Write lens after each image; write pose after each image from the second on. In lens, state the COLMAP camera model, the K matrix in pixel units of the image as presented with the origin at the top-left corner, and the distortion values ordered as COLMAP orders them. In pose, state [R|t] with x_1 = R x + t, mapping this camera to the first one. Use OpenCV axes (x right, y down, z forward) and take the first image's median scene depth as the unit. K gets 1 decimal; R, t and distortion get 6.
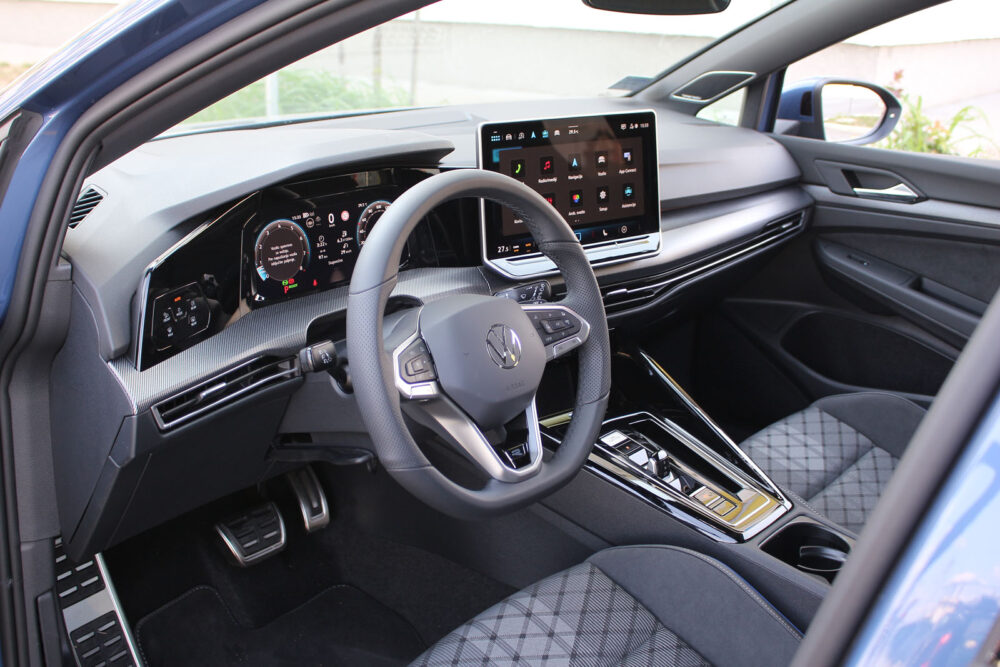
lens RADIAL K [[1125.6, 0, 500.0], [0, 1125.6, 333.5], [0, 0, 1]] dist [-0.139936, 0.004726]
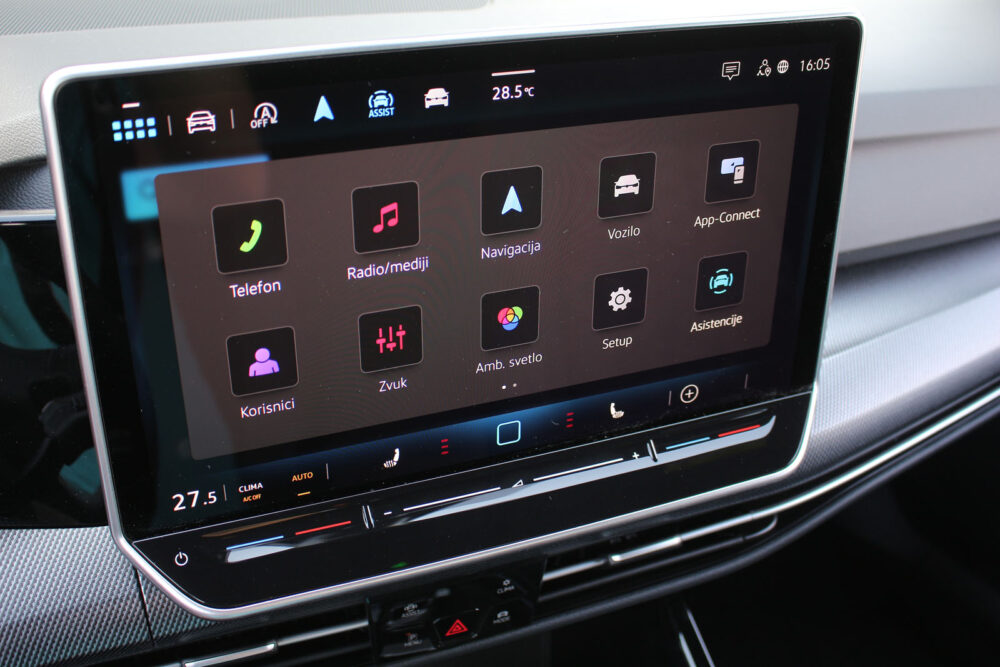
lens RADIAL K [[1101.9, 0, 500.0], [0, 1101.9, 333.5], [0, 0, 1]] dist [-0.121772, 0.001783]
pose [[0.967285, 0.164969, -0.192733, 0.143118], [-0.113864, 0.961195, 0.251273, -0.222563], [0.226706, -0.221108, 0.948533, 0.866993]]
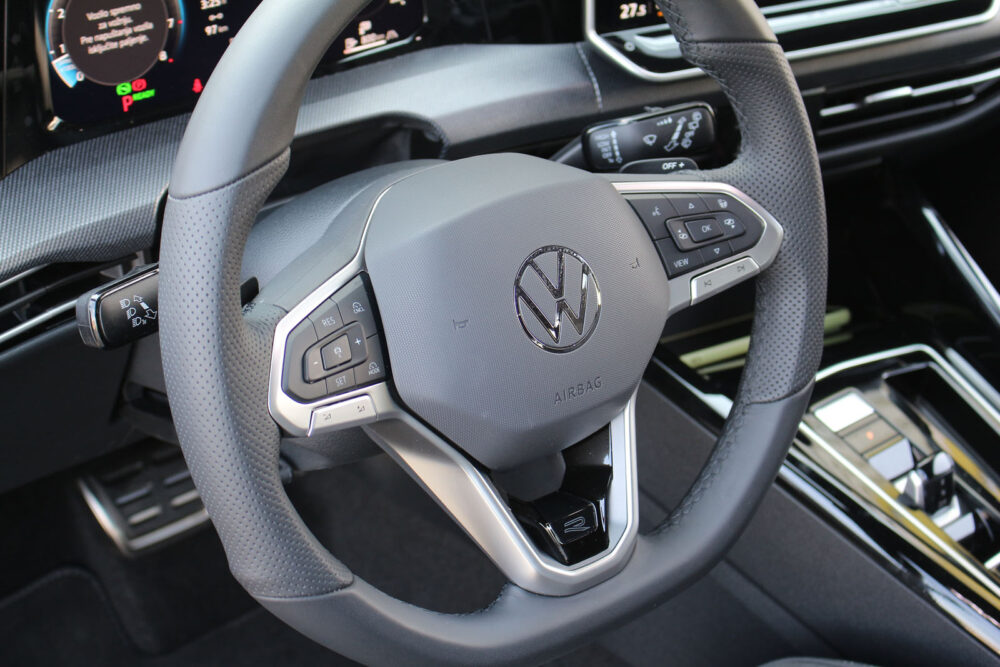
lens RADIAL K [[1738.6, 0, 500.0], [0, 1738.6, 333.5], [0, 0, 1]] dist [-0.023660, -0.017363]
pose [[0.984750, 0.090755, -0.148431, 0.075962], [-0.057086, 0.974480, 0.217095, -0.111036], [0.164346, -0.205311, 0.964799, 0.313271]]
